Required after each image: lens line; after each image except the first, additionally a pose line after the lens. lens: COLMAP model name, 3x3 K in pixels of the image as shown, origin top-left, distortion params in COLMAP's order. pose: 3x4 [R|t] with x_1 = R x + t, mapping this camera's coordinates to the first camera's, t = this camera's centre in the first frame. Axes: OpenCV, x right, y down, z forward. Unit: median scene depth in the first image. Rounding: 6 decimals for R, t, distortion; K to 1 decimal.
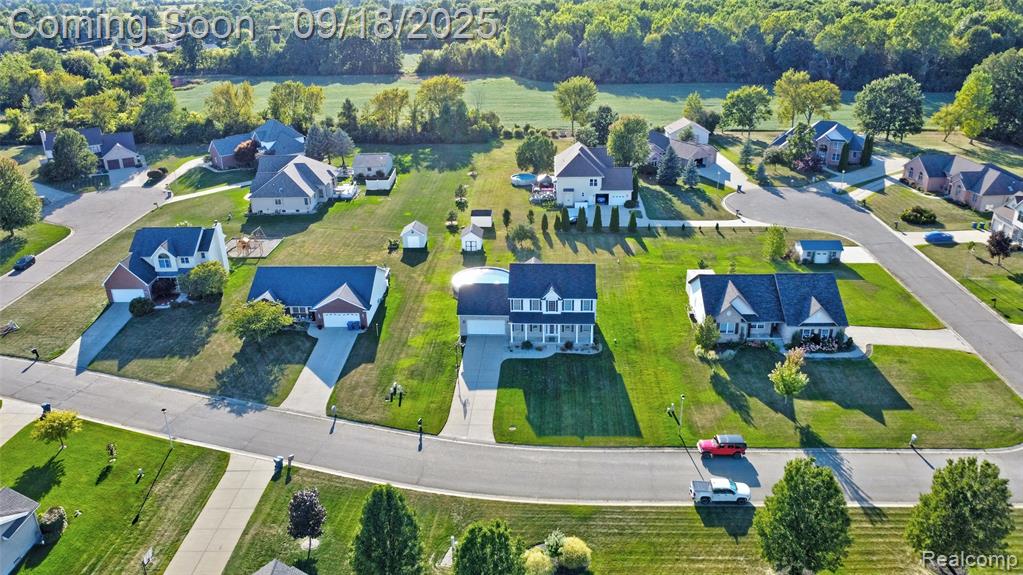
lens RADIAL K [[759.3, 0, 508.1], [0, 759.3, 289.5], [0, 0, 1]] dist [-0.028050, -0.006731]
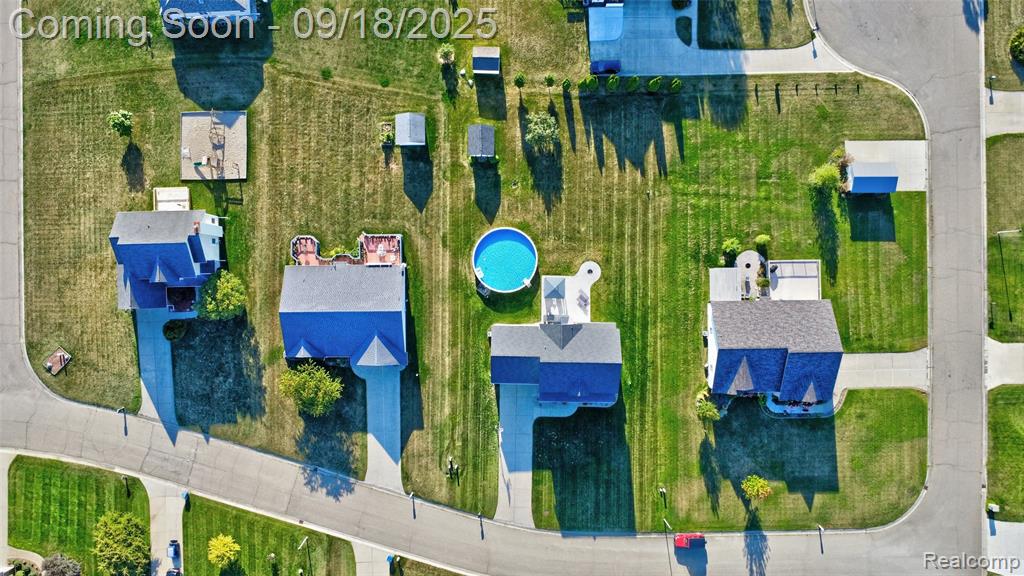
lens RADIAL K [[745.5, 0, 508.8], [0, 745.5, 286.2], [0, 0, 1]] dist [-0.029065, -0.005261]
pose [[0.998548, -0.051201, 0.016738, -0.036722], [0.005215, 0.401144, 0.916000, -0.723909], [-0.053615, -0.914583, 0.400829, 0.494790]]
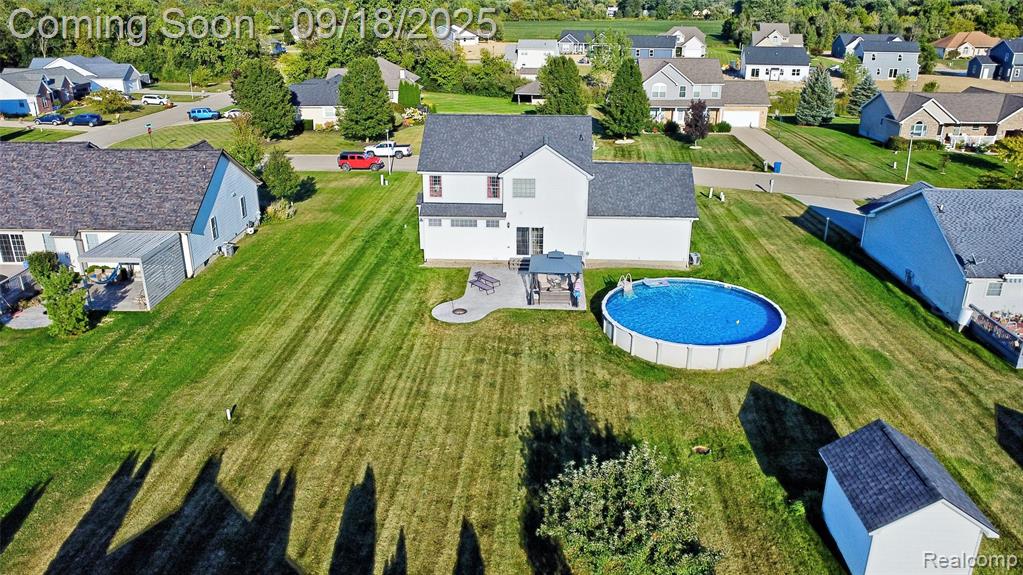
lens RADIAL K [[759.3, 0, 508.1], [0, 759.3, 289.5], [0, 0, 1]] dist [-0.028050, -0.006731]
pose [[-0.999798, 0.019502, 0.004811, 0.042849], [0.017249, 0.710834, 0.703148, -0.223549], [0.010293, 0.703089, -0.711027, 1.037795]]
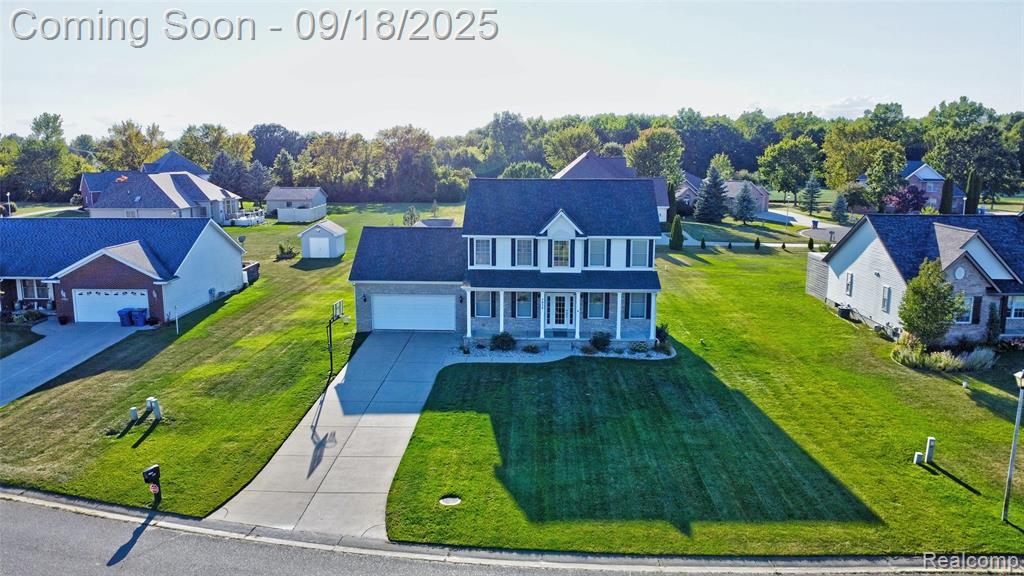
lens RADIAL K [[760.1, 0, 508.6], [0, 760.1, 290.0], [0, 0, 1]] dist [-0.028050, -0.006731]
pose [[0.999598, 0.019067, 0.020975, 0.012650], [-0.013818, 0.973858, -0.226736, 0.099590], [-0.024749, 0.226355, 0.973730, 0.400155]]
